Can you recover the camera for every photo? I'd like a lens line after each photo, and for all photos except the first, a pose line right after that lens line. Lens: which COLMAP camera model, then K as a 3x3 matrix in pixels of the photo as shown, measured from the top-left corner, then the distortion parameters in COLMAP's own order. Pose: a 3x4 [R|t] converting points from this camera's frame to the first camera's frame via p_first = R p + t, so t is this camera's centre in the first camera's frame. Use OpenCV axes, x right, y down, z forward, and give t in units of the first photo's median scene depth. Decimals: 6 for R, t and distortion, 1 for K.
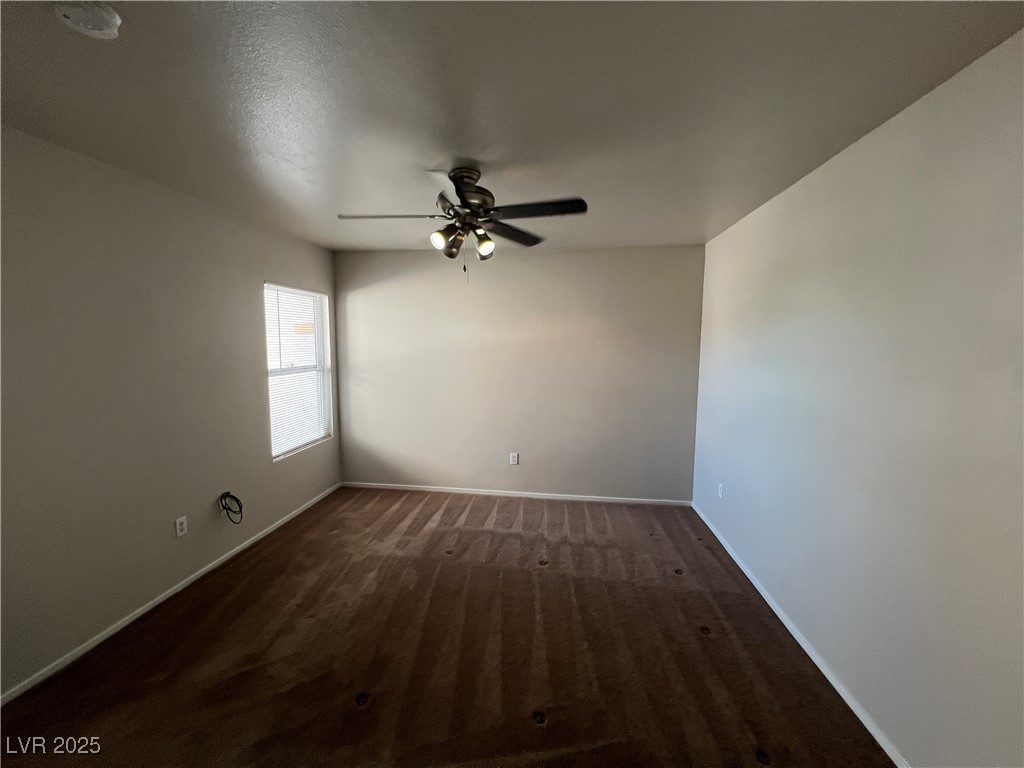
lens RADIAL K [[408.6, 0, 512.1], [0, 408.6, 382.3], [0, 0, 1]] dist [-0.002472, -0.000601]
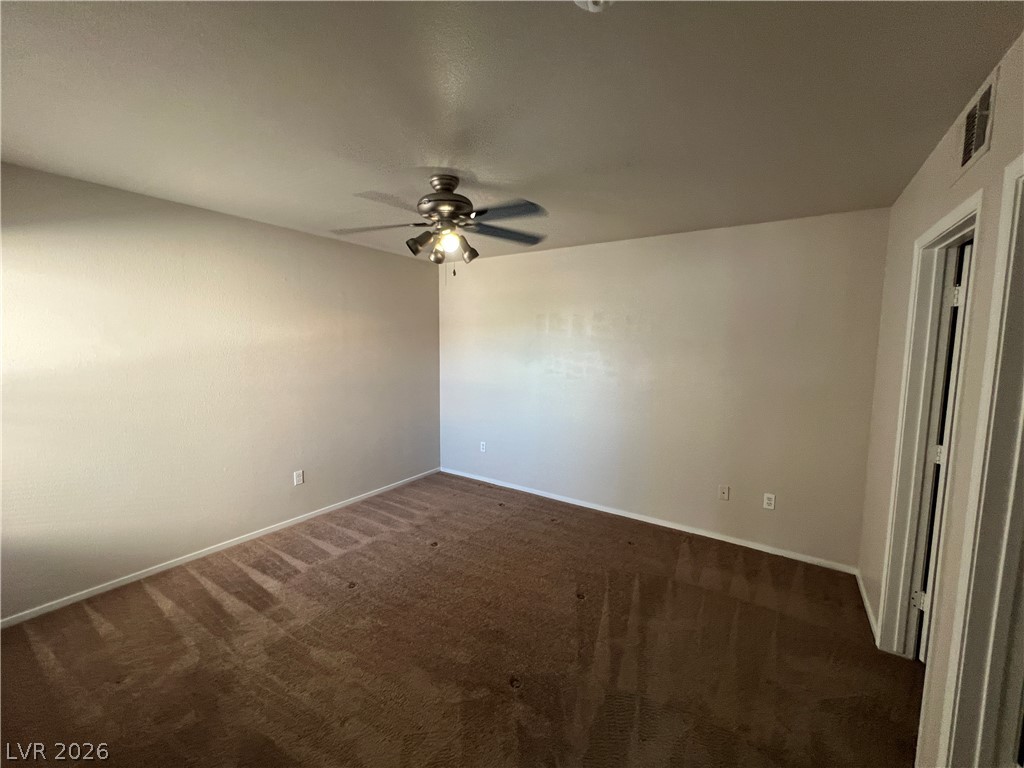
lens RADIAL K [[408.6, 0, 508.8], [0, 408.6, 383.7], [0, 0, 1]] dist [-0.002472, -0.000601]
pose [[0.458836, -0.097737, 0.883129, -0.613462], [0.083520, 0.994275, 0.066644, -0.031817], [-0.884587, 0.043180, 0.464372, 0.246872]]
